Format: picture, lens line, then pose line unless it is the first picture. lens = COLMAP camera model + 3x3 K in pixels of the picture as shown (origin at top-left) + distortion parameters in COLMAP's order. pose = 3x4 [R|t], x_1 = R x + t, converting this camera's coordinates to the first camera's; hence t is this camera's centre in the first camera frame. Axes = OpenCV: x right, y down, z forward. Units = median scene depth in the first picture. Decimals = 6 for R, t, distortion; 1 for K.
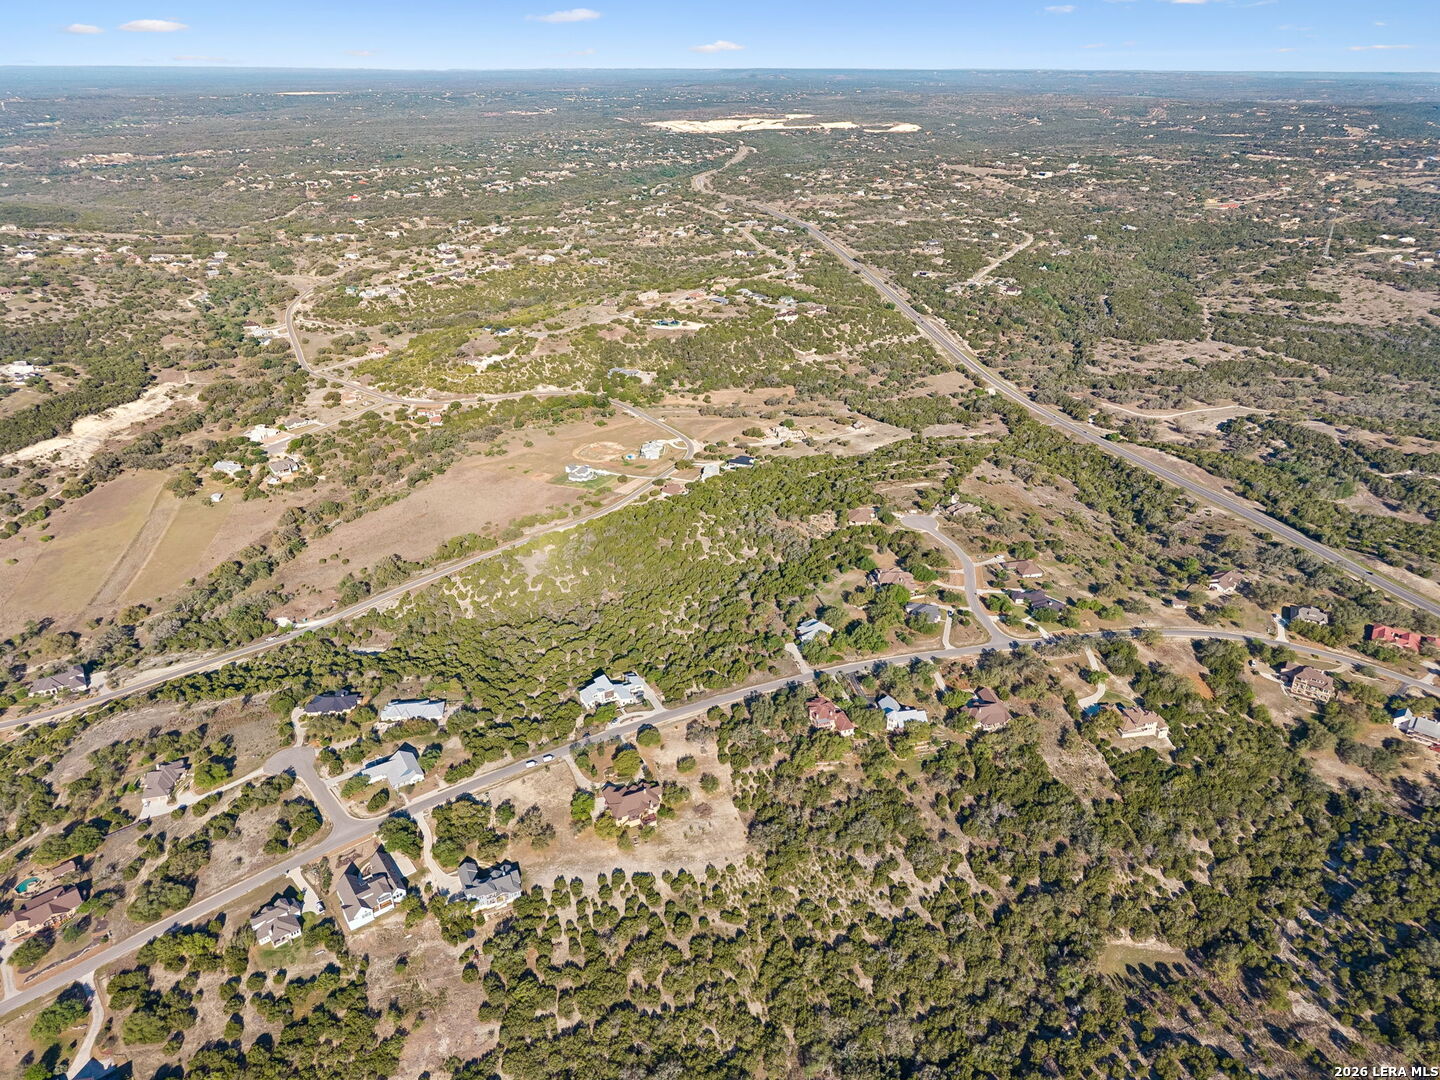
lens RADIAL K [[991.3, 0, 709.6], [0, 991.3, 536.5], [0, 0, 1]] dist [0.059593, -0.058927]
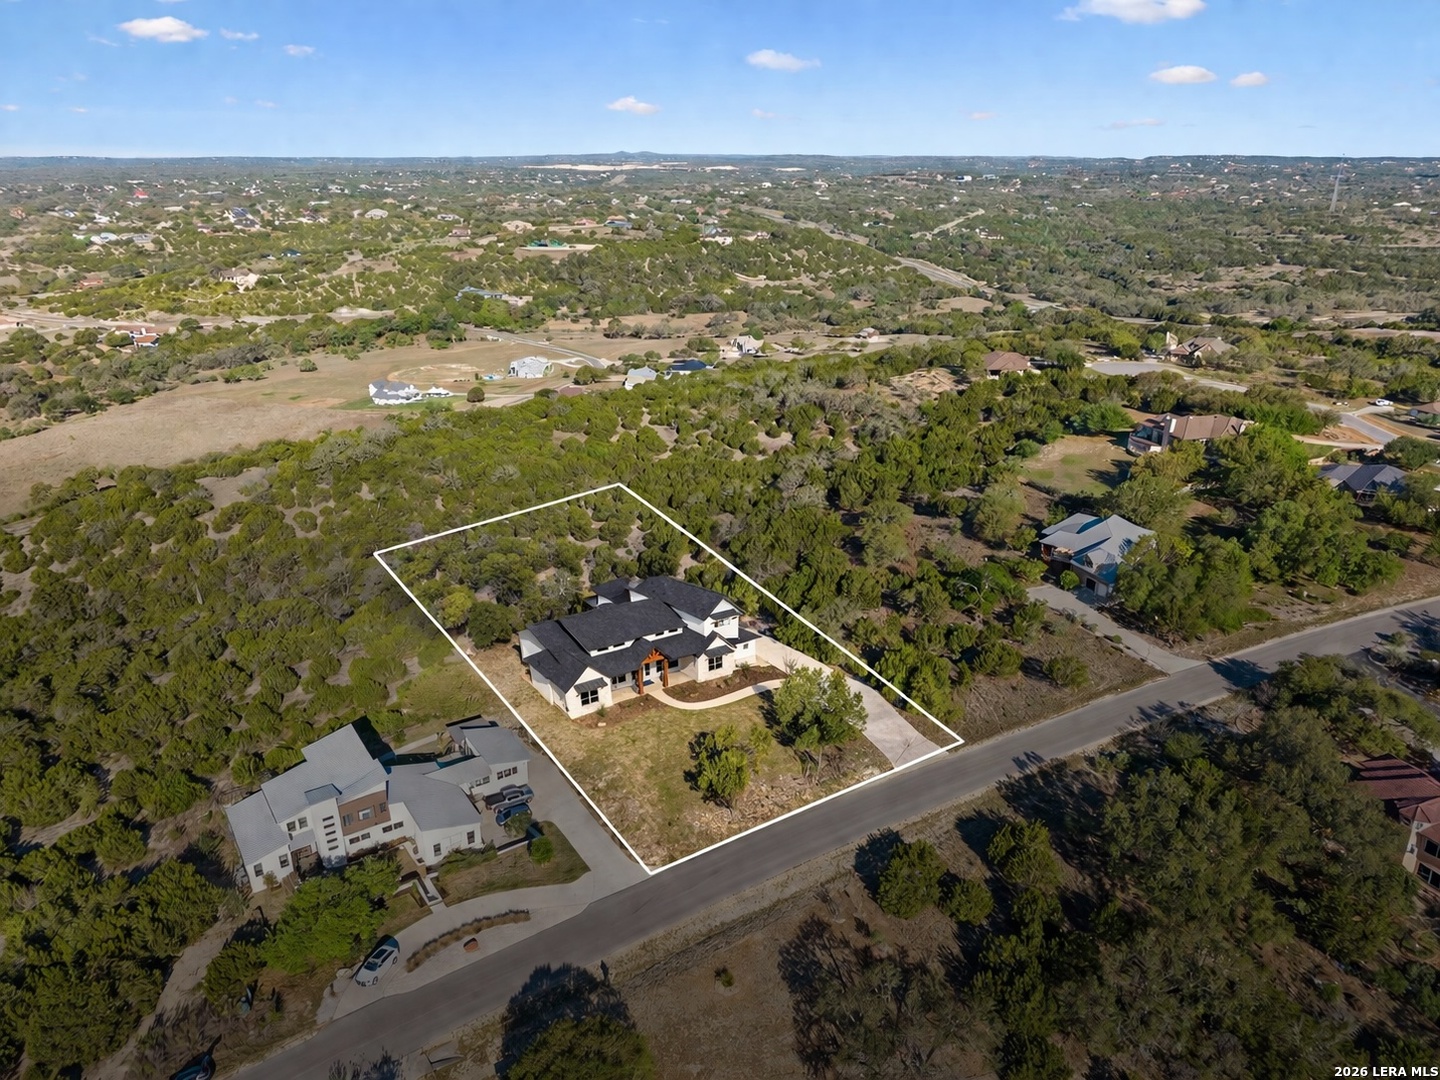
lens RADIAL K [[973.5, 0, 723.7], [0, 973.5, 543.8], [0, 0, 1]] dist [0.015165, -0.015083]
pose [[0.989461, -0.034105, 0.140728, -0.045320], [0.046541, 0.995204, -0.086043, 0.105770], [-0.137118, 0.091686, 0.986302, 0.669287]]
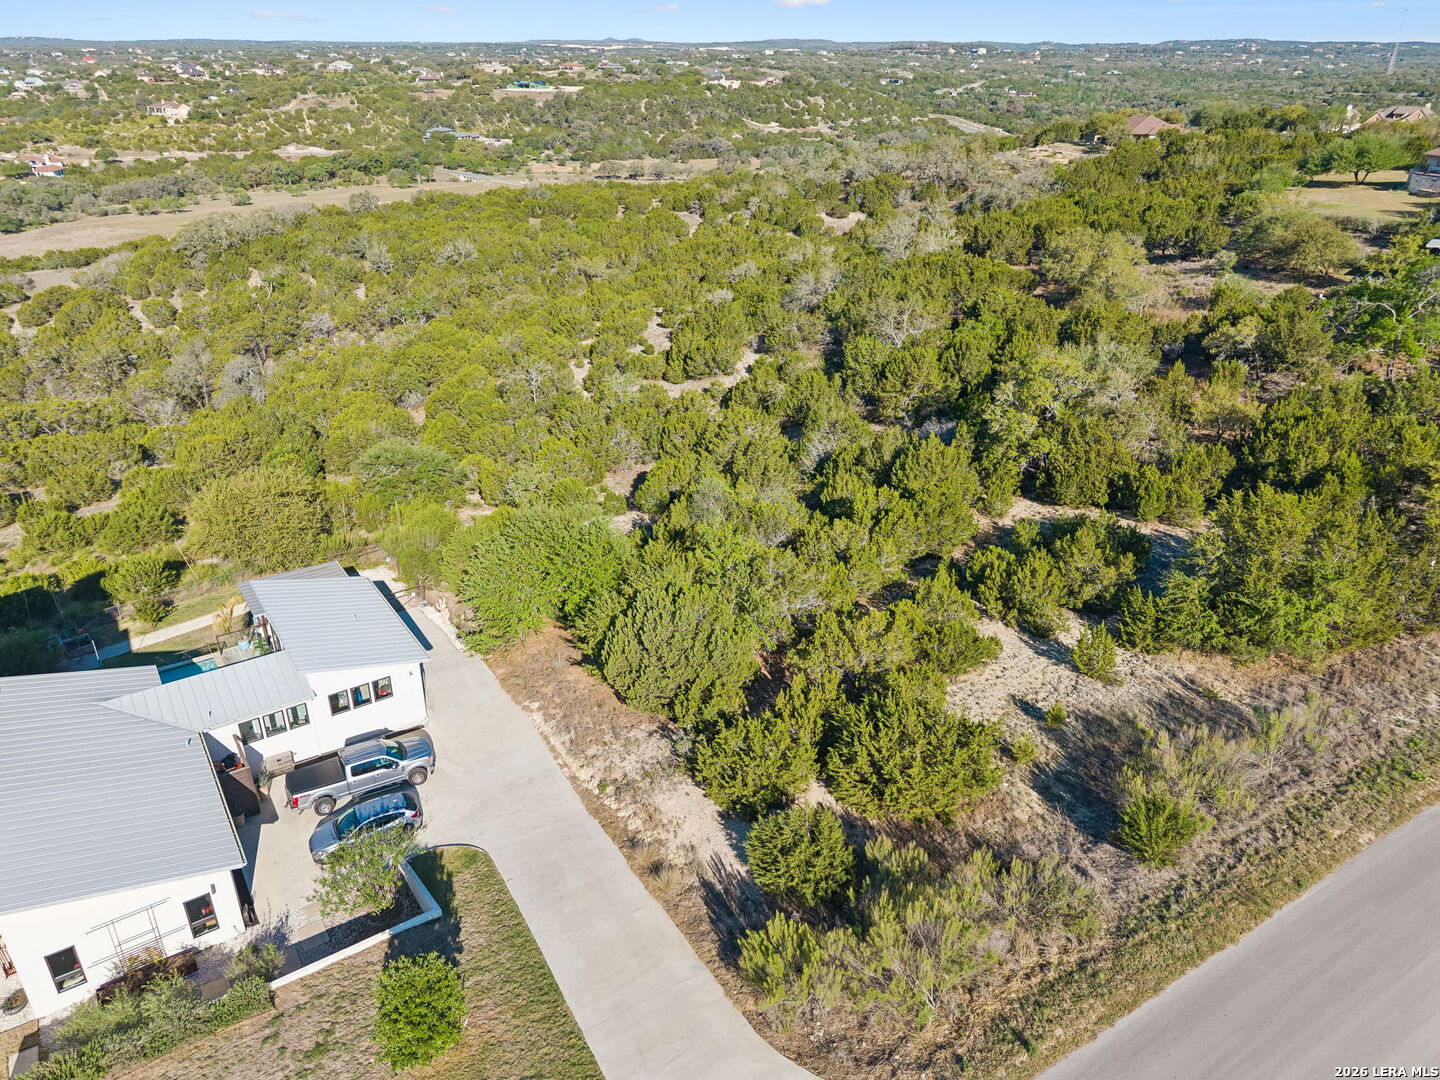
lens RADIAL K [[959.8, 0, 720.0], [0, 959.8, 540.0], [0, 0, 1]] dist [0.007638, 0.000254]
pose [[0.988529, -0.043382, 0.144666, -0.046710], [0.043429, 0.999053, 0.002833, 0.123228], [-0.144652, 0.003482, 0.989477, 0.806881]]
